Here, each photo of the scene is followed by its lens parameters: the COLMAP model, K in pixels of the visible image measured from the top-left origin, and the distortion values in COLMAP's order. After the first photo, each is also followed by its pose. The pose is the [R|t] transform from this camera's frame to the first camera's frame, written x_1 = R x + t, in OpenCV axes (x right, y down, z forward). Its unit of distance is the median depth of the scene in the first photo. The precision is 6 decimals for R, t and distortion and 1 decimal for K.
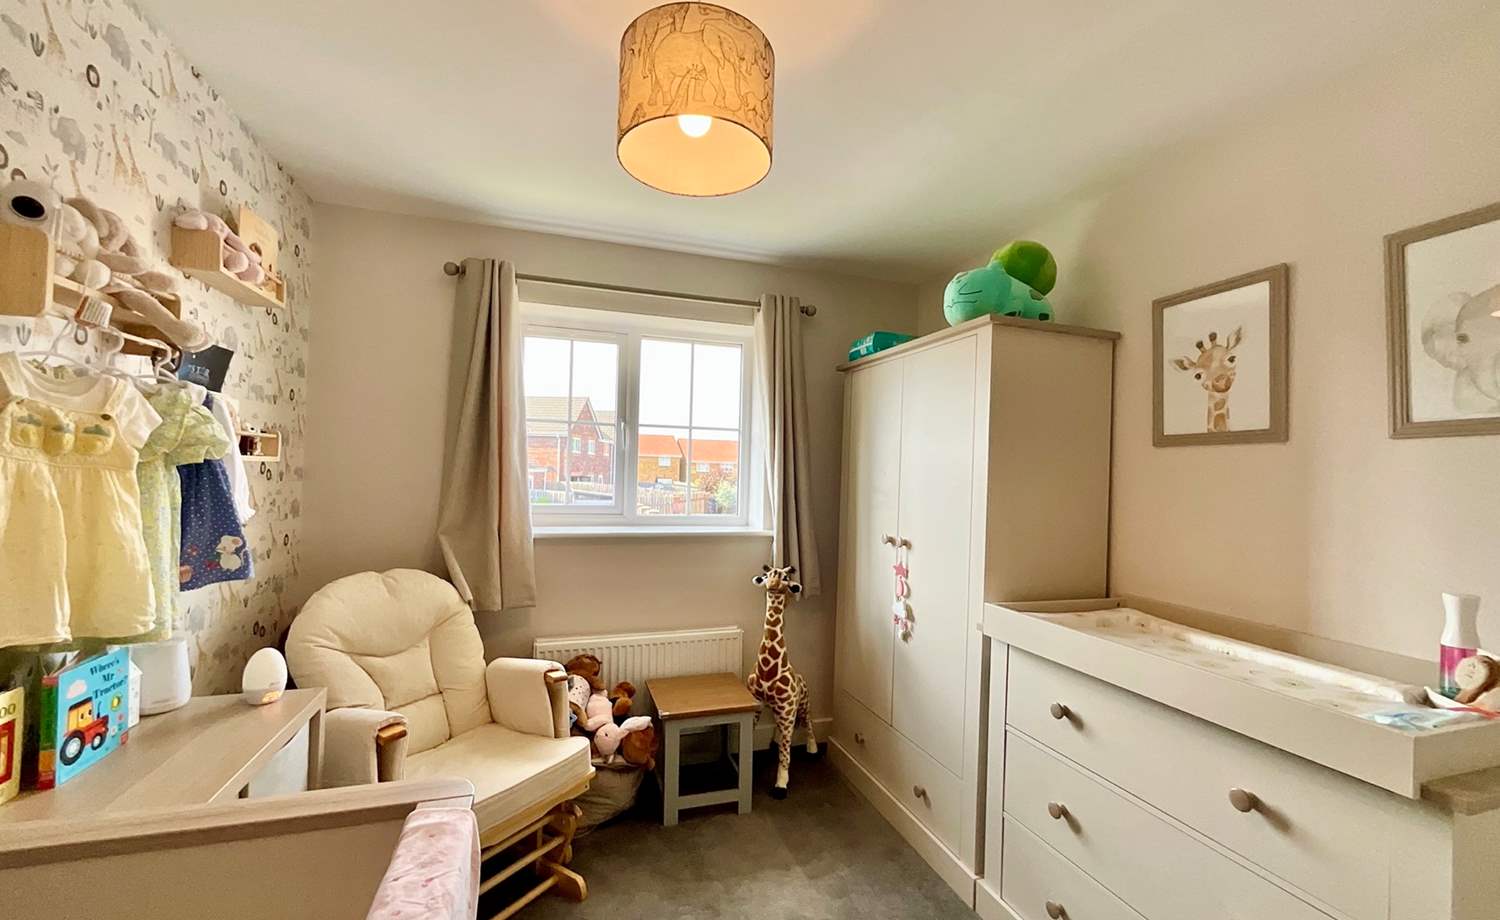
lens RADIAL K [[611.4, 0, 749.9], [0, 611.4, 461.7], [0, 0, 1]] dist [-0.003353, 0.000159]
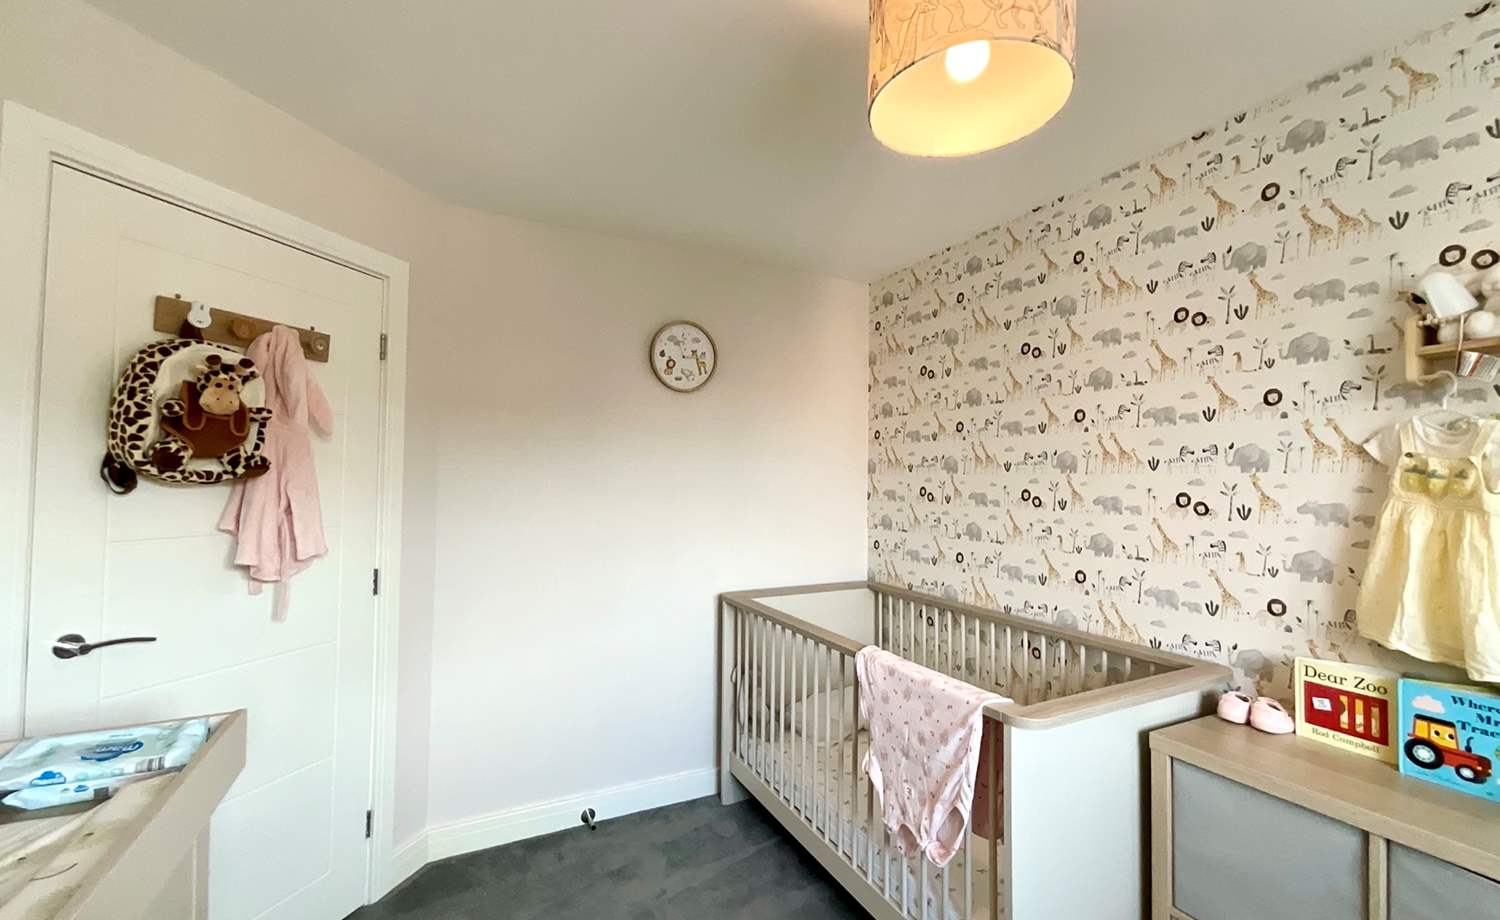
lens RADIAL K [[611.4, 0, 750.0], [0, 611.4, 466.9], [0, 0, 1]] dist [-0.003353, 0.000159]
pose [[-0.986590, -0.042848, -0.157491, 0.334833], [-0.036327, 0.998368, -0.044055, 0.028682], [0.159122, -0.037743, -0.986537, 1.926521]]
